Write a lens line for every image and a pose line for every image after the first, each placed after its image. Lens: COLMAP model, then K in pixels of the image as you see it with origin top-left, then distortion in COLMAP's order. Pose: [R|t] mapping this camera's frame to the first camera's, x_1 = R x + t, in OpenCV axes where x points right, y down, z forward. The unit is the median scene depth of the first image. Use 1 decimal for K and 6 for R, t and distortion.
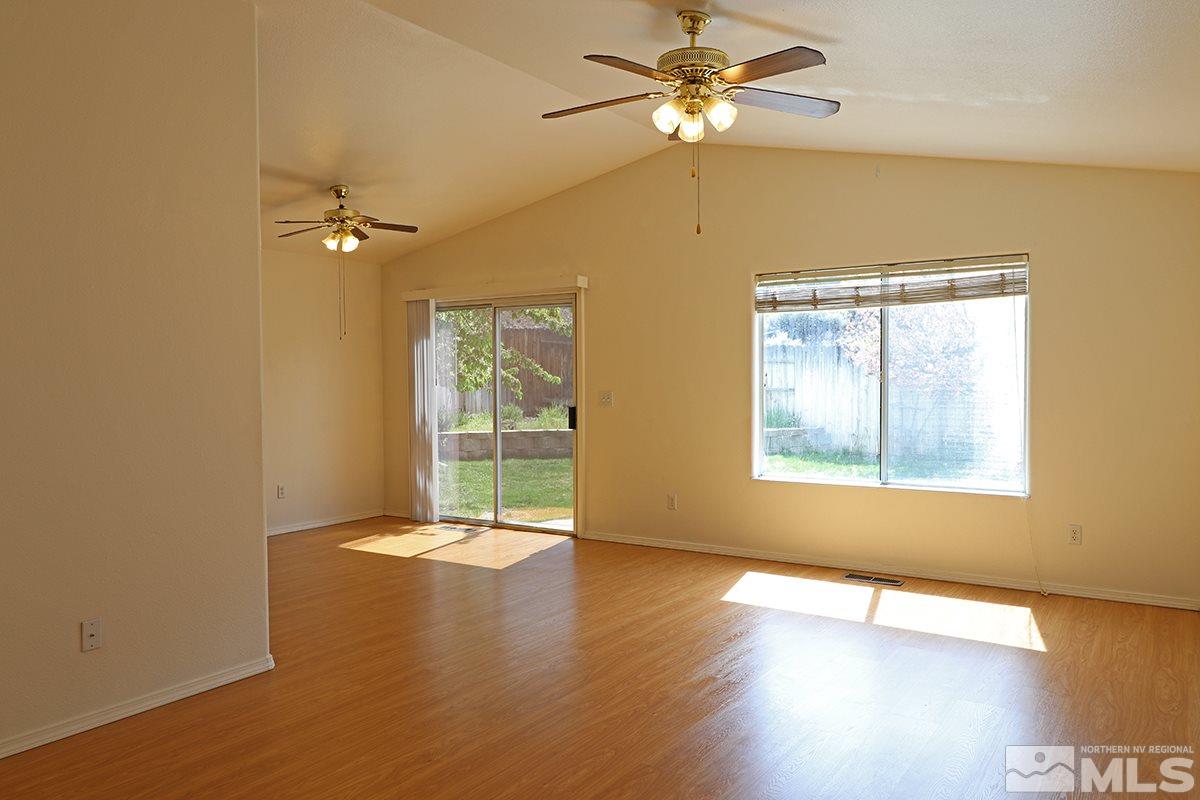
lens RADIAL K [[809.6, 0, 604.3], [0, 809.6, 409.3], [0, 0, 1]] dist [-0.003224, -0.004091]
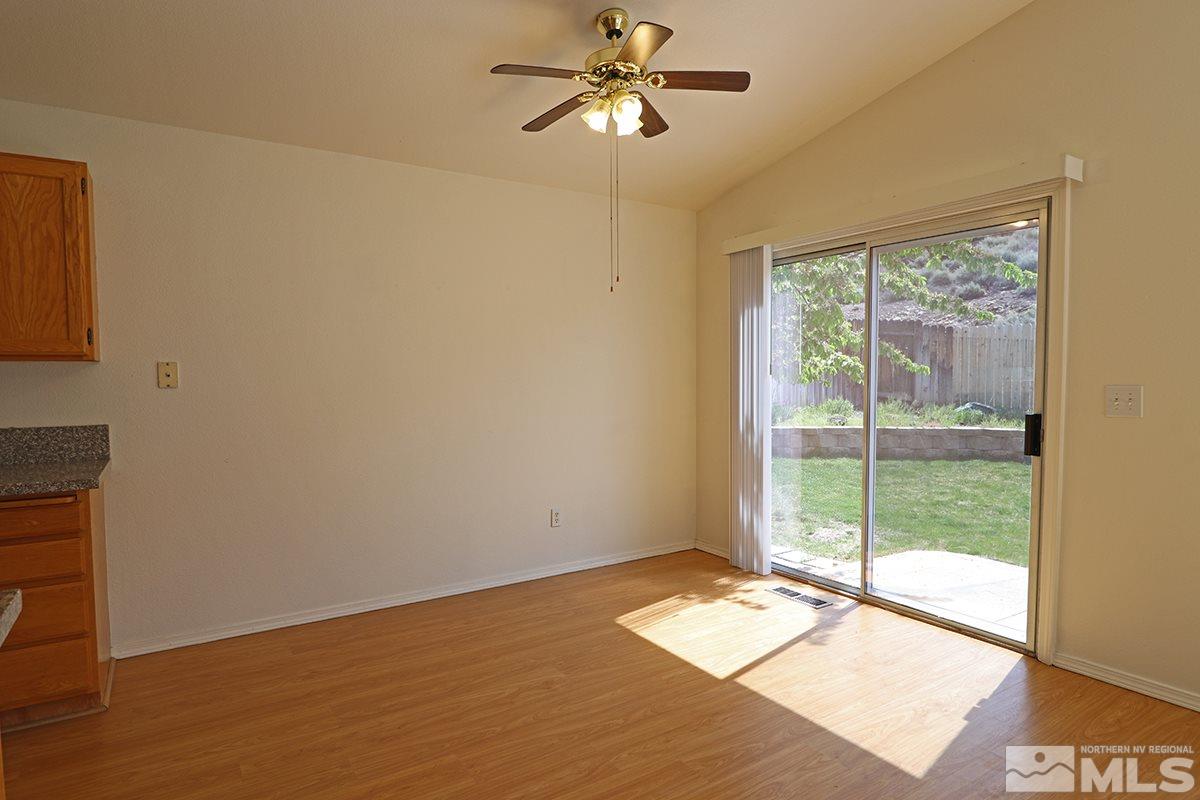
lens RADIAL K [[658.8, 0, 601.9], [0, 658.8, 404.7], [0, 0, 1]] dist [-0.001659, -0.000791]
pose [[0.906414, 0.020845, -0.421875, -0.107604], [-0.016949, 0.999772, 0.012984, -0.009241], [0.422050, -0.004618, 0.906561, 0.461718]]
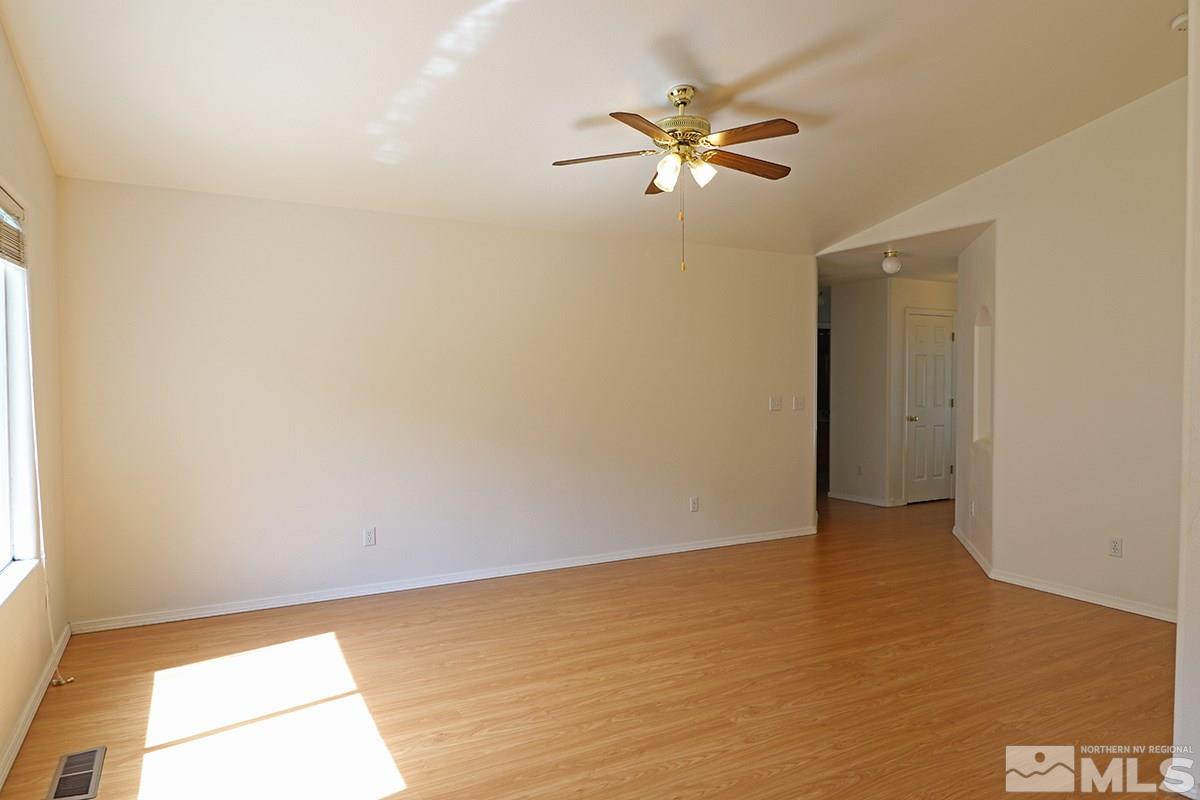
lens RADIAL K [[742.5, 0, 600.0], [0, 742.5, 400.0], [0, 0, 1]] dist [0.001143, 0.000115]
pose [[-0.872399, -0.006724, 0.488749, -0.146636], [0.019378, 0.998643, 0.048330, -0.033244], [-0.488411, 0.051634, -0.871085, 0.905853]]
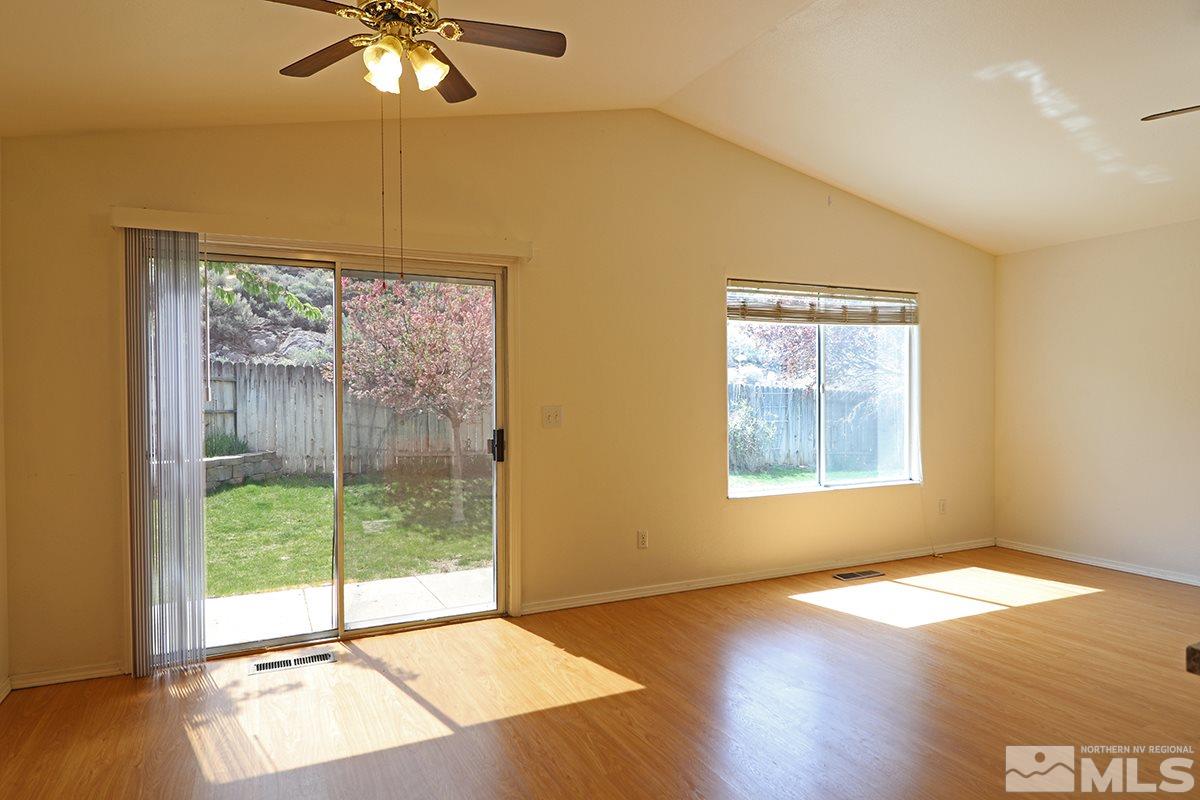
lens RADIAL K [[705.1, 0, 608.0], [0, 705.1, 407.1], [0, 0, 1]] dist [0.002330, -0.000437]
pose [[0.542091, -0.008647, 0.840275, -0.471690], [0.035798, 0.999277, -0.012811, -0.010419], [-0.839557, 0.037025, 0.542009, 0.561827]]
